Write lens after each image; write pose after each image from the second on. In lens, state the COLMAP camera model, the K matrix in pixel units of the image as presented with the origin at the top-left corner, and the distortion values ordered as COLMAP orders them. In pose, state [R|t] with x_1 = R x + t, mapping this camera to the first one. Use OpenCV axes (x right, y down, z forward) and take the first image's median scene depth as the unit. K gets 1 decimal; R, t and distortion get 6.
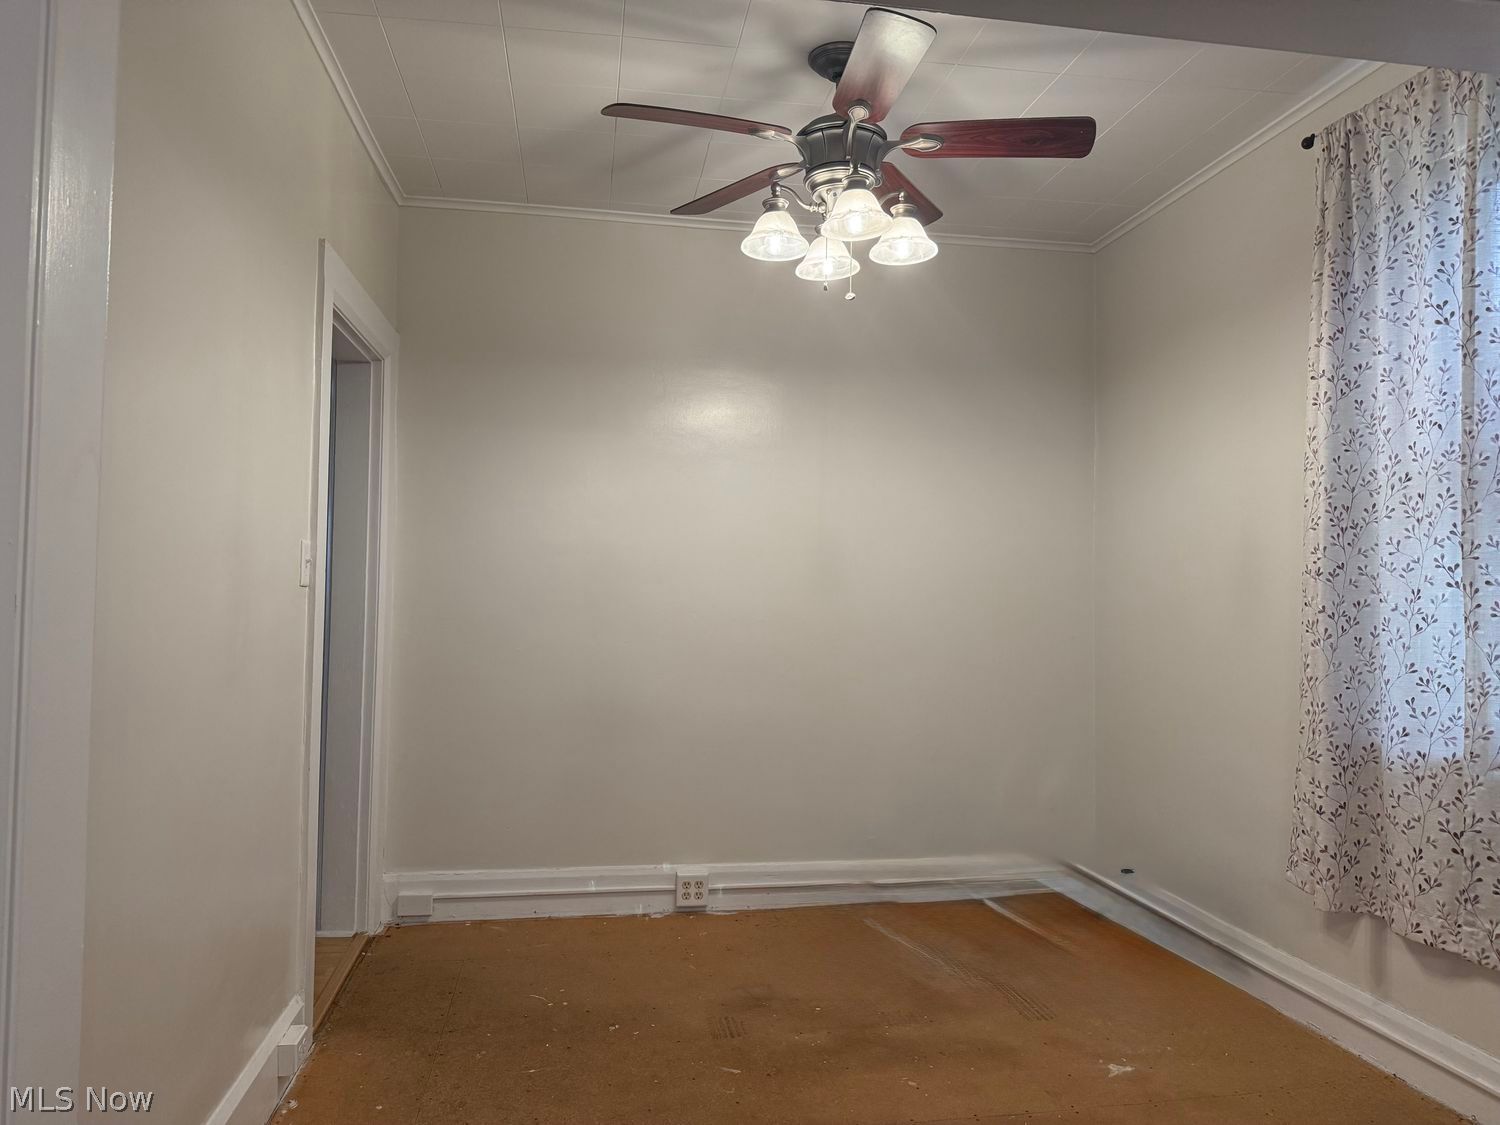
lens RADIAL K [[1043.3, 0, 747.4], [0, 1043.3, 562.6], [0, 0, 1]] dist [0.056990, -0.056592]
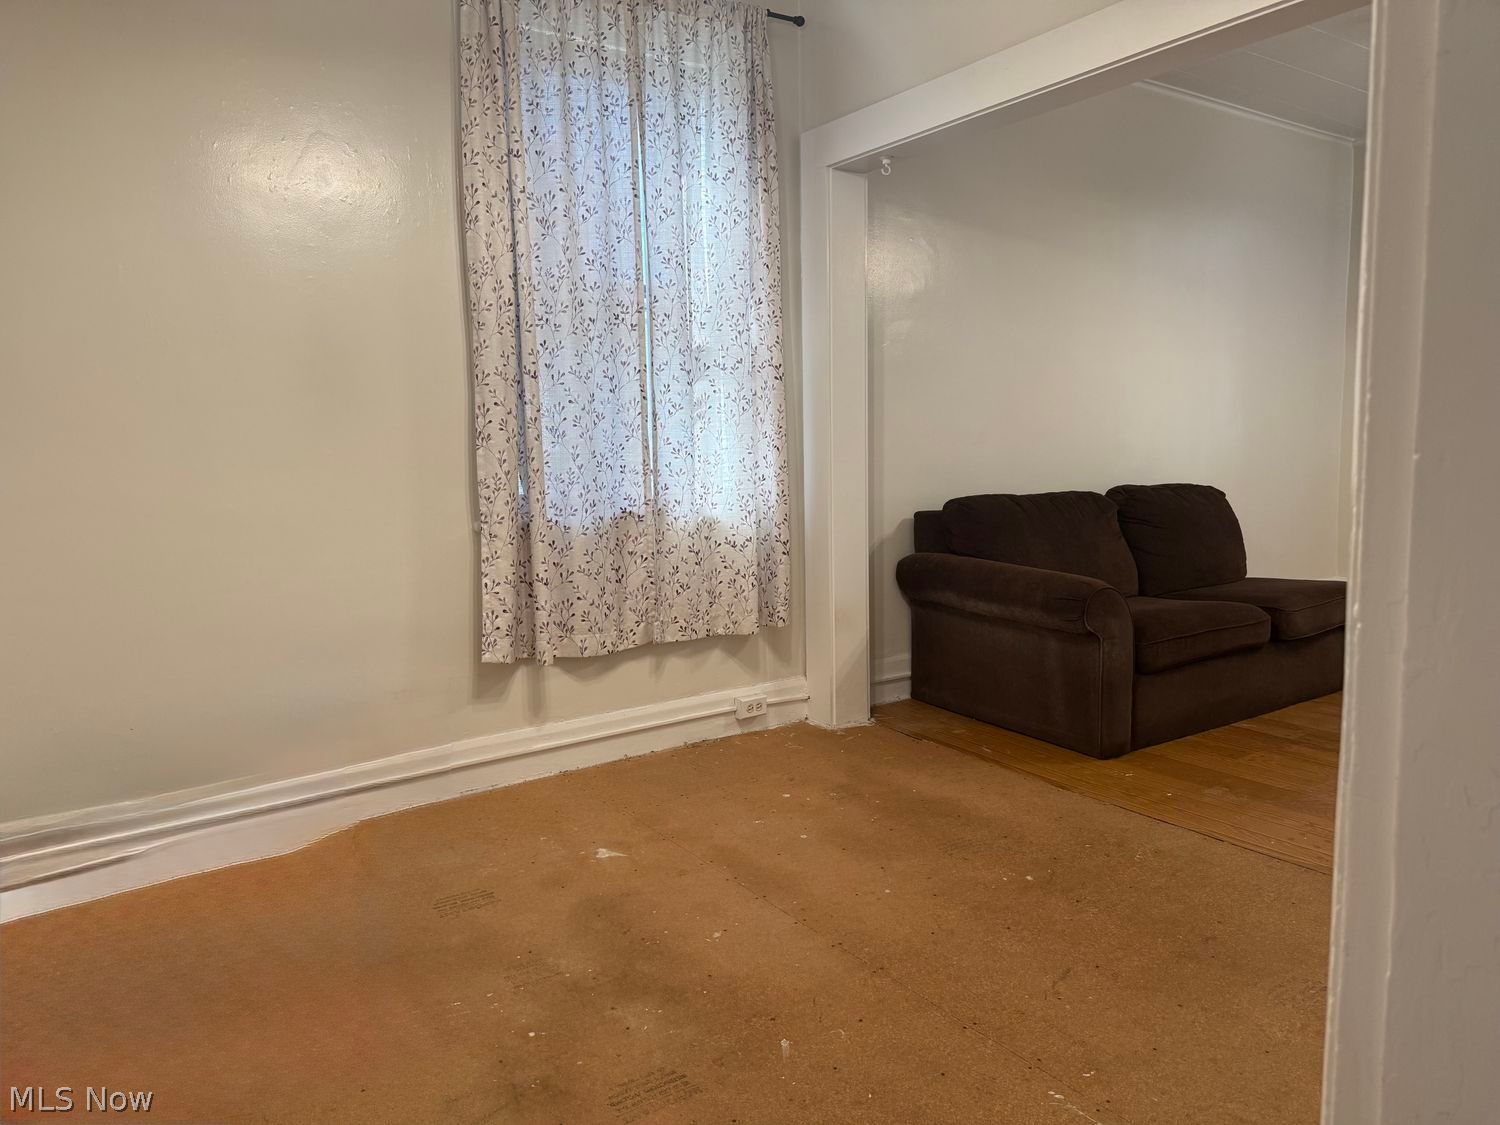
lens RADIAL K [[1043.3, 0, 739.0], [0, 1043.3, 567.6], [0, 0, 1]] dist [0.056990, -0.056592]
pose [[-0.410848, -0.116302, 0.904255, -0.609272], [-0.014375, 0.992533, 0.121124, 0.076711], [-0.911590, 0.036765, -0.409452, 1.315080]]
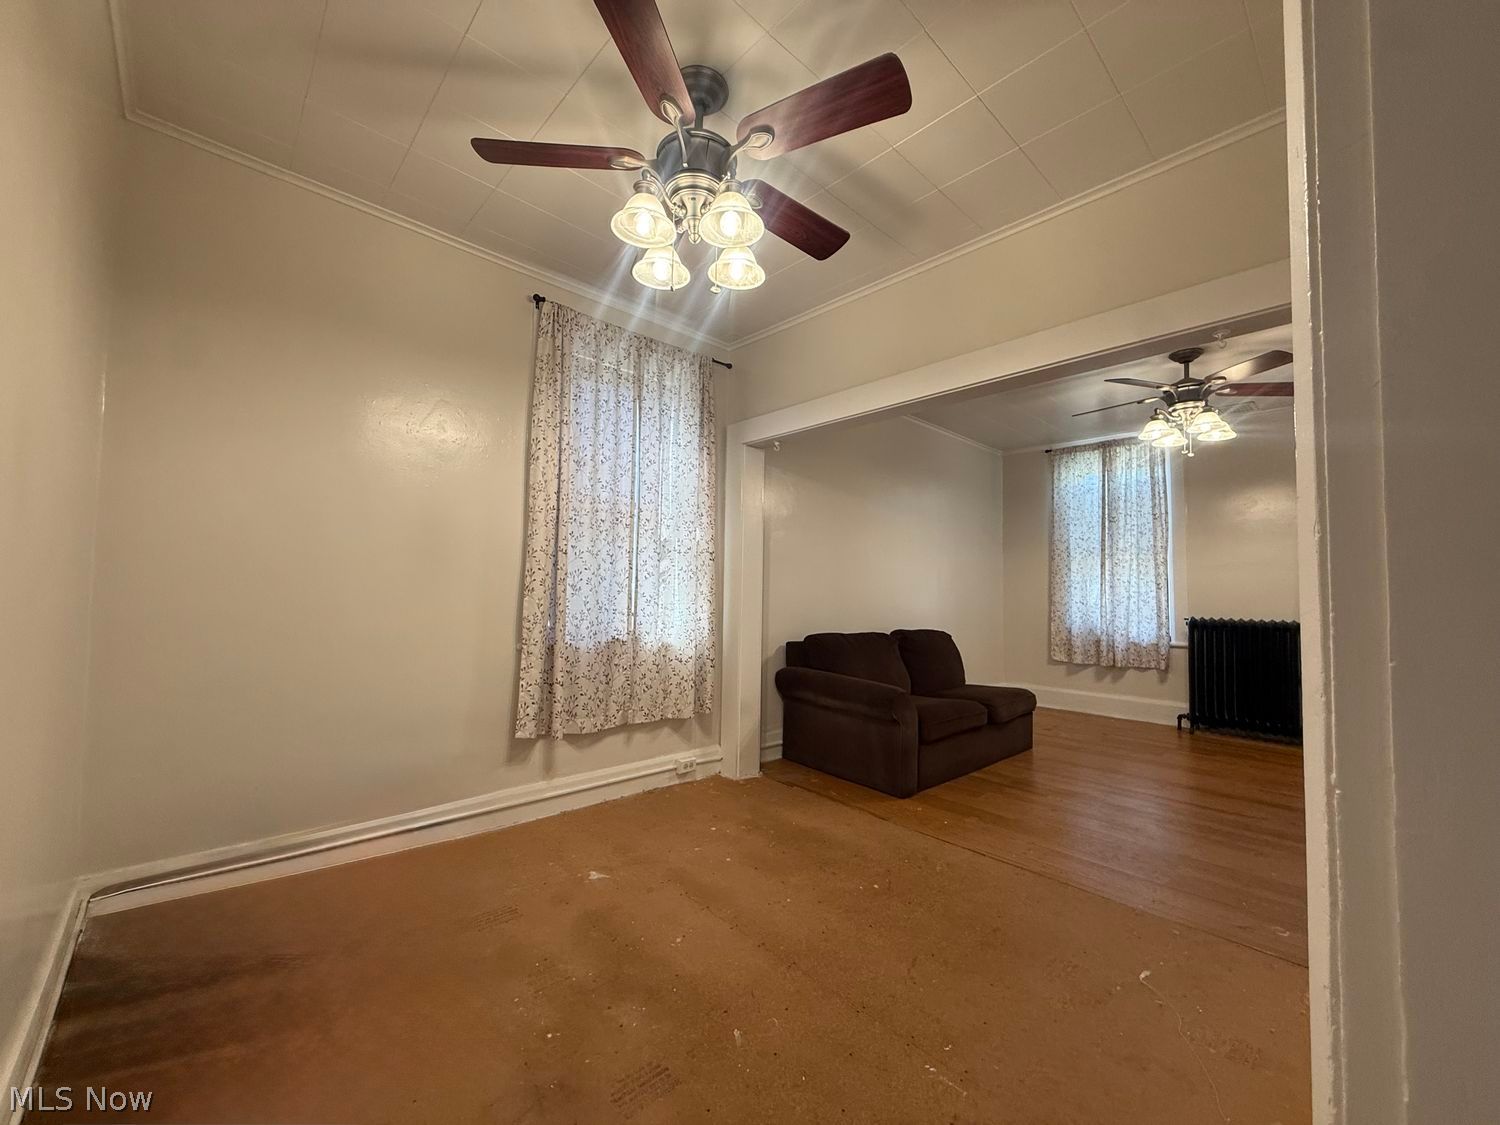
lens RADIAL K [[595.7, 0, 741.3], [0, 595.7, 560.2], [0, 0, 1]] dist [-0.001592, 0.000494]
pose [[-0.535122, 0.021367, 0.844504, -0.501677], [-0.052800, 0.996880, -0.058679, 0.068212], [-0.843123, -0.075990, -0.532324, 1.337369]]
